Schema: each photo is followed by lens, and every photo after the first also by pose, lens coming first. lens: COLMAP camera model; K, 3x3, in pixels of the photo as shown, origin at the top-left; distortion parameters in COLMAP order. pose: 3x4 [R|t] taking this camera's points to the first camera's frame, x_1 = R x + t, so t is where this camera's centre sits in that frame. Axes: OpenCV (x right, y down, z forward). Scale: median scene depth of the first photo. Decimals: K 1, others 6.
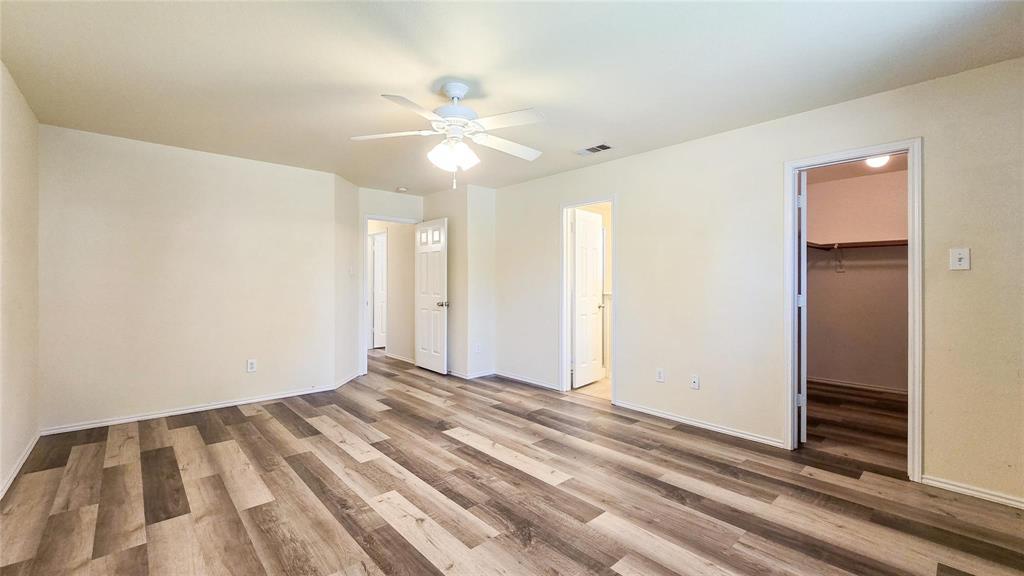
lens RADIAL K [[429.0, 0, 509.2], [0, 429.0, 281.9], [0, 0, 1]] dist [-0.001203, 0.000465]
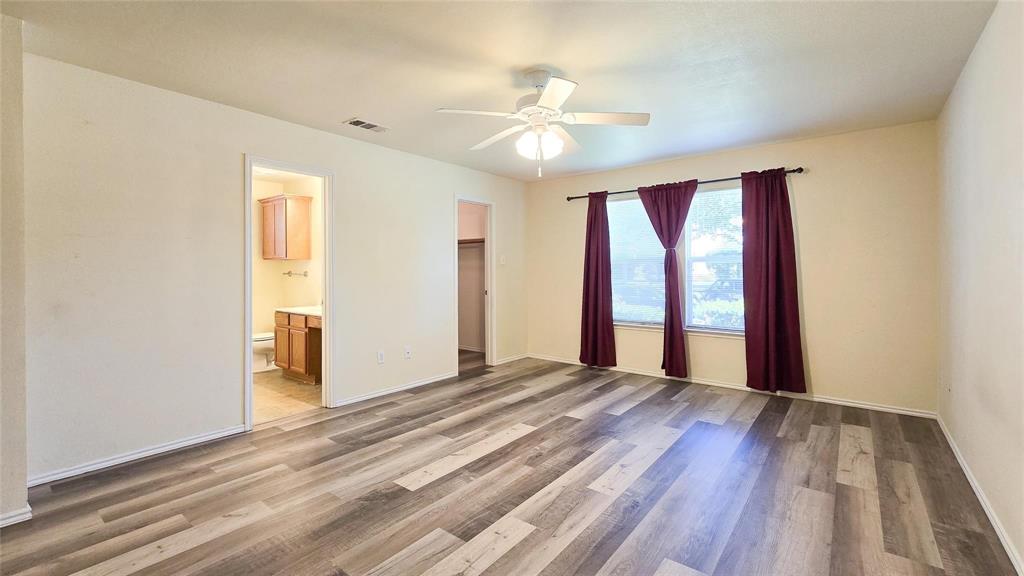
lens RADIAL K [[429.0, 0, 507.2], [0, 429.0, 279.8], [0, 0, 1]] dist [-0.001203, 0.000465]
pose [[-0.163193, -0.023911, 0.986304, -0.855118], [0.002883, 0.999690, 0.024713, -0.005505], [-0.986590, 0.006876, -0.163074, 0.963315]]
